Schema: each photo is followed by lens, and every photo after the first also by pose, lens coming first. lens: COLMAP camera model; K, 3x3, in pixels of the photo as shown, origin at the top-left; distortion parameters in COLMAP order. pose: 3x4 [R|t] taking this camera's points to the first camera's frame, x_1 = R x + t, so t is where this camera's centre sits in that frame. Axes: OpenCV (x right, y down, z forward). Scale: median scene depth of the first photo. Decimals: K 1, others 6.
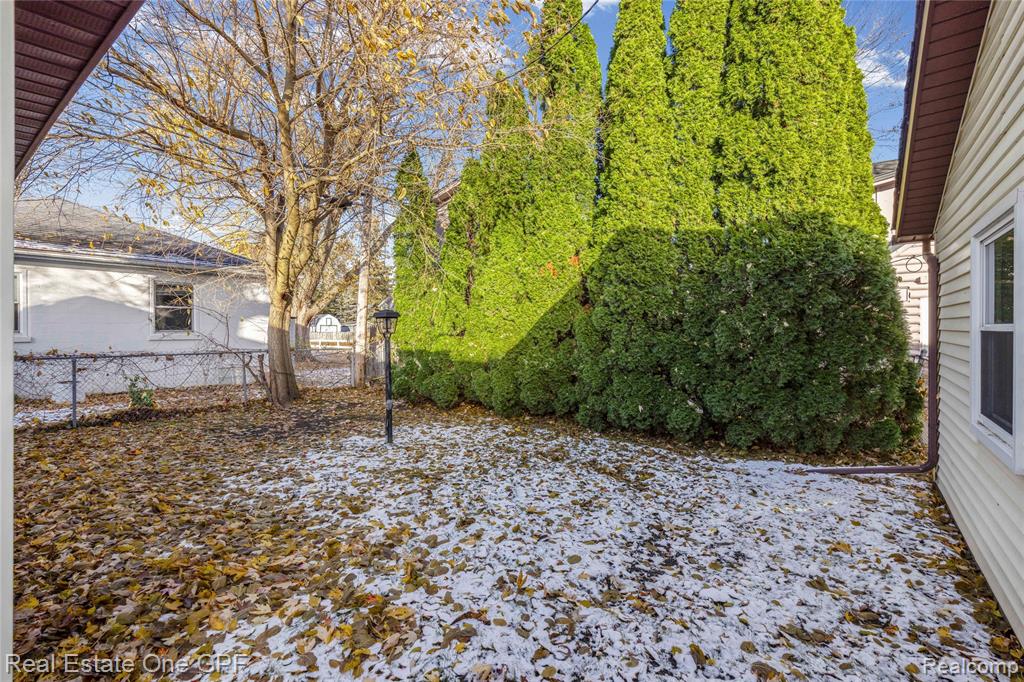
lens RADIAL K [[484.4, 0, 461.7], [0, 484.4, 337.7], [0, 0, 1]] dist [-0.003213, -0.001039]
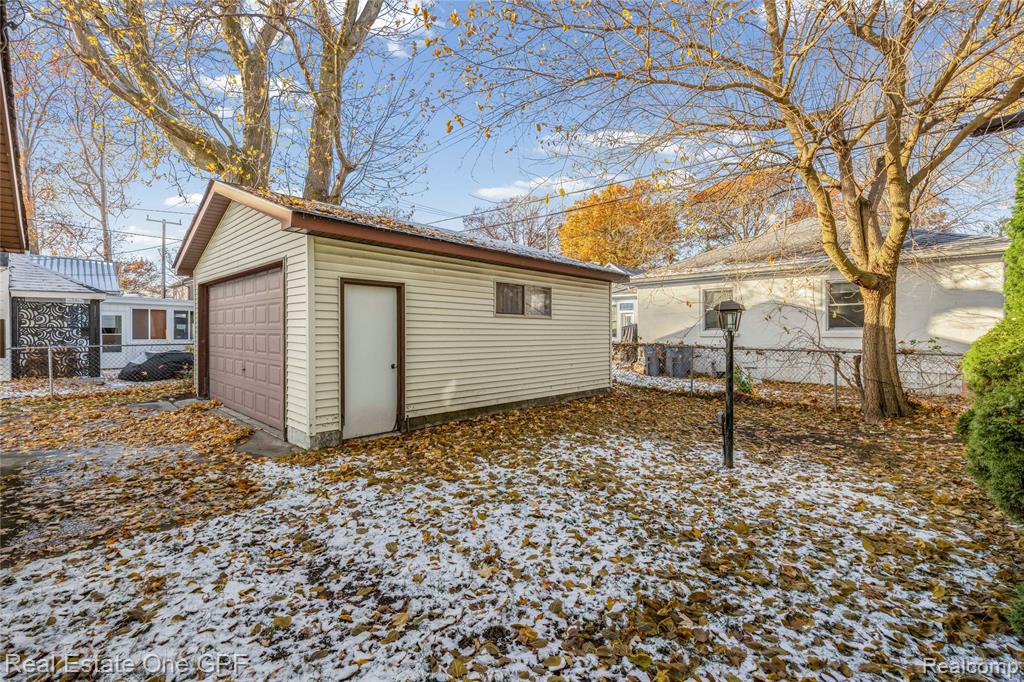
lens RADIAL K [[433.9, 0, 512.0], [0, 433.9, 334.1], [0, 0, 1]] dist [-0.001553, -0.000386]
pose [[-0.075996, 0.011893, -0.997037, 0.969766], [-0.017945, 0.999751, 0.013293, -0.007401], [0.996947, 0.018902, -0.075764, 1.150404]]
